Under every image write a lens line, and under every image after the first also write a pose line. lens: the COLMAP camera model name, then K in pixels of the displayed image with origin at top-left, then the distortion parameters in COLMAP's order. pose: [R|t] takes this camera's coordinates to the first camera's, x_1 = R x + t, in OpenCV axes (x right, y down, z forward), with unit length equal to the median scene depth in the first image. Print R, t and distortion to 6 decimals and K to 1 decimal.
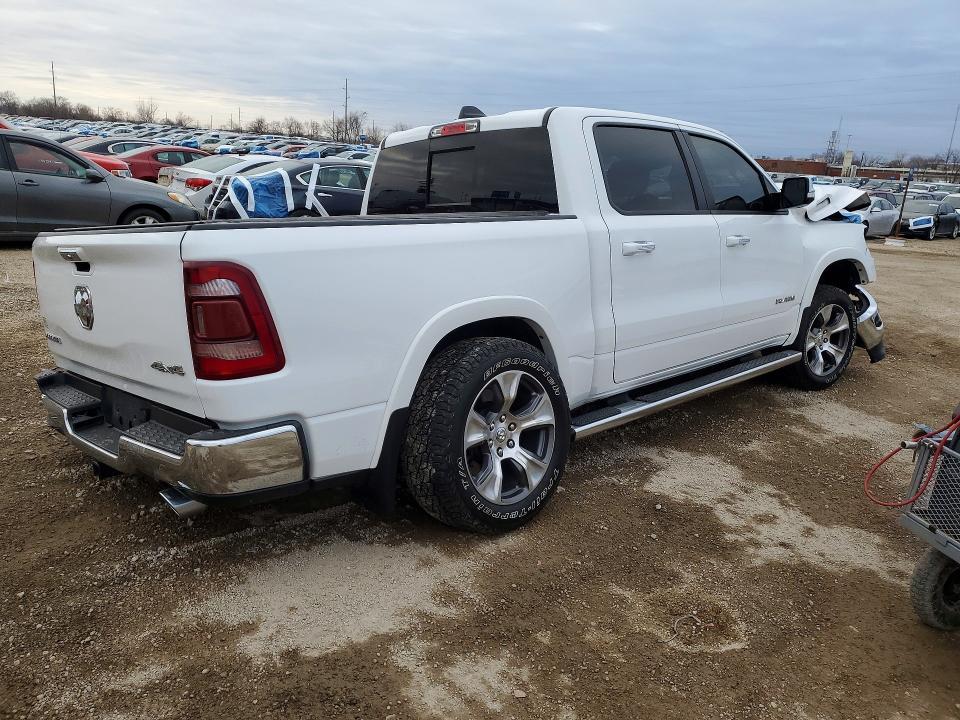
lens RADIAL K [[767.4, 0, 478.6], [0, 767.4, 362.5], [0, 0, 1]] dist [-0.010674, -0.003152]
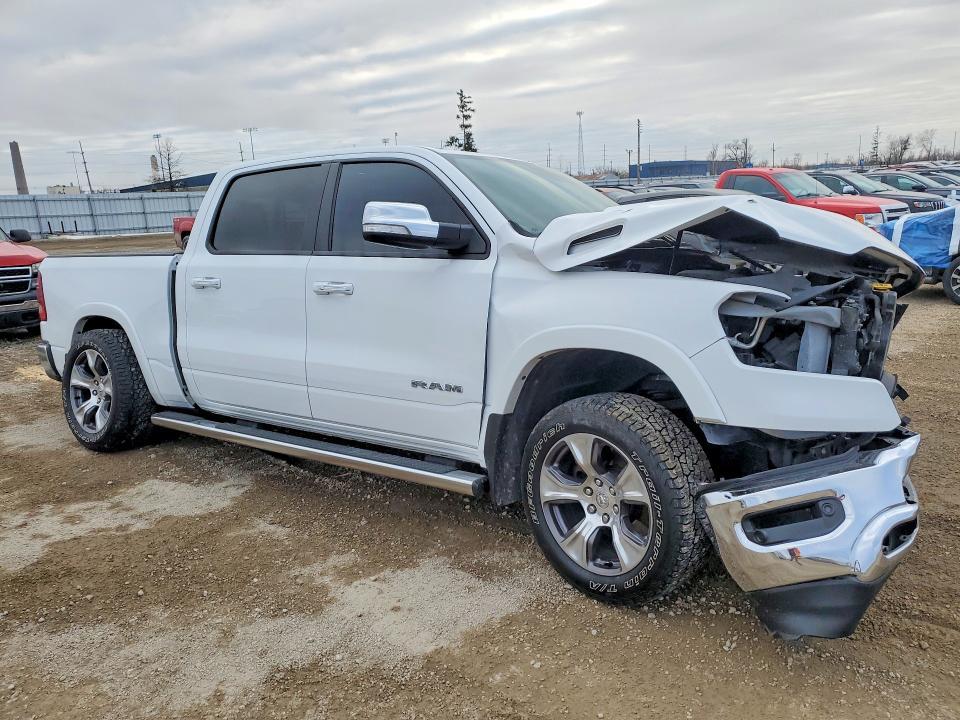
lens RADIAL K [[767.4, 0, 478.6], [0, 767.4, 360.8], [0, 0, 1]] dist [-0.010674, -0.003152]
pose [[0.149664, 0.151184, -0.977110, 1.300018], [-0.194585, 0.973418, 0.120808, -0.236371], [0.969400, 0.172051, 0.175104, 1.137403]]
